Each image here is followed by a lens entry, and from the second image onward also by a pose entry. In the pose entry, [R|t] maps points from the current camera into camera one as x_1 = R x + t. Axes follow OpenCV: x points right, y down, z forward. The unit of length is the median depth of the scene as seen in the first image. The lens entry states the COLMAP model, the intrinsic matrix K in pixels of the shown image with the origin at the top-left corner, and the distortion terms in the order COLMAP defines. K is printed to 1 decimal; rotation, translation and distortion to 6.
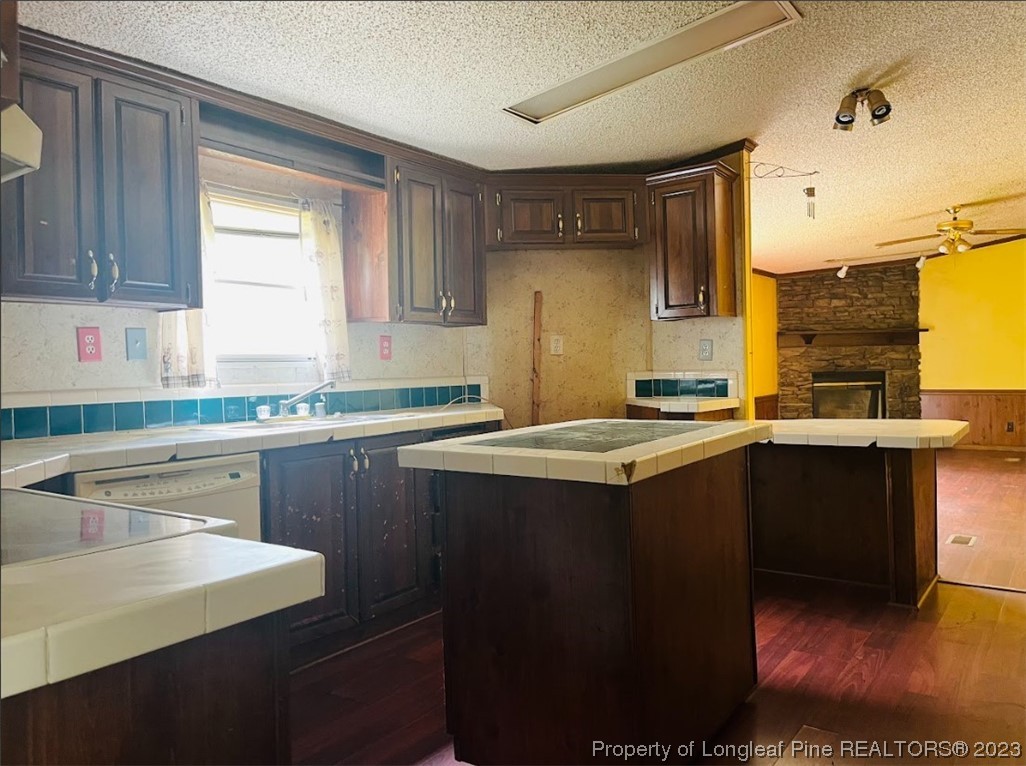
lens RADIAL K [[767.4, 0, 513.0], [0, 767.4, 383.0], [0, 0, 1]] dist [0.010435, 0.002089]
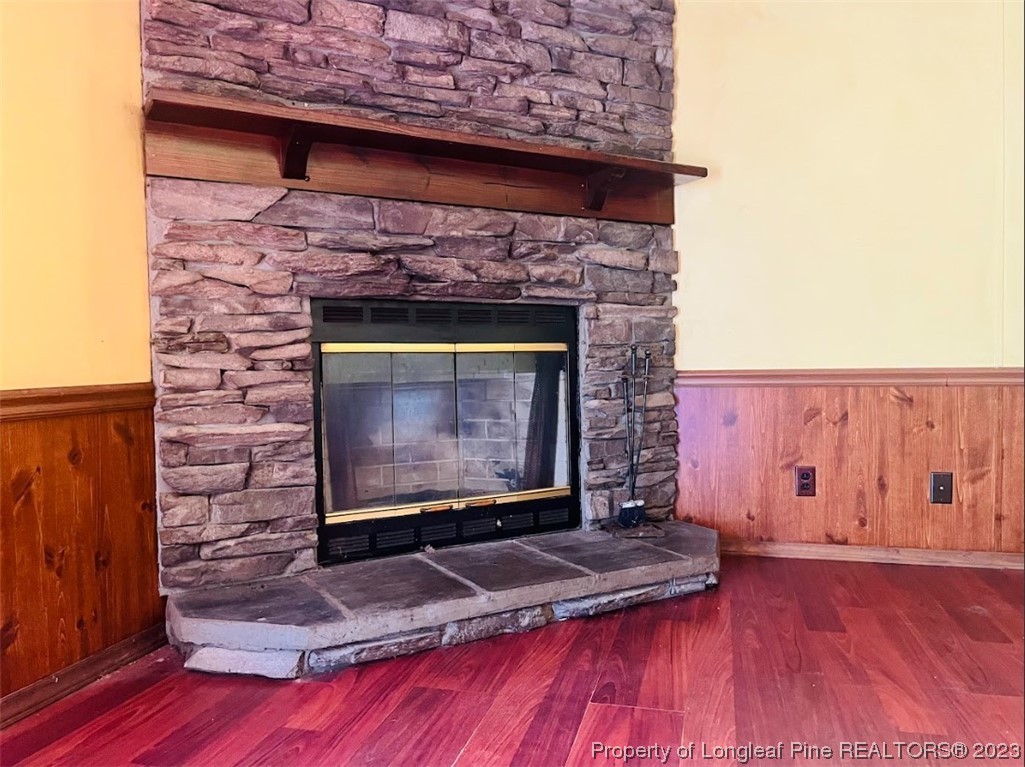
lens RADIAL K [[766.6, 0, 512.5], [0, 766.6, 383.5], [0, 0, 1]] dist [0.010435, 0.002089]
pose [[0.932187, -0.002784, 0.361966, 0.357689], [0.001711, 0.999993, 0.003284, 0.013244], [-0.361973, -0.002442, 0.932185, 0.742806]]
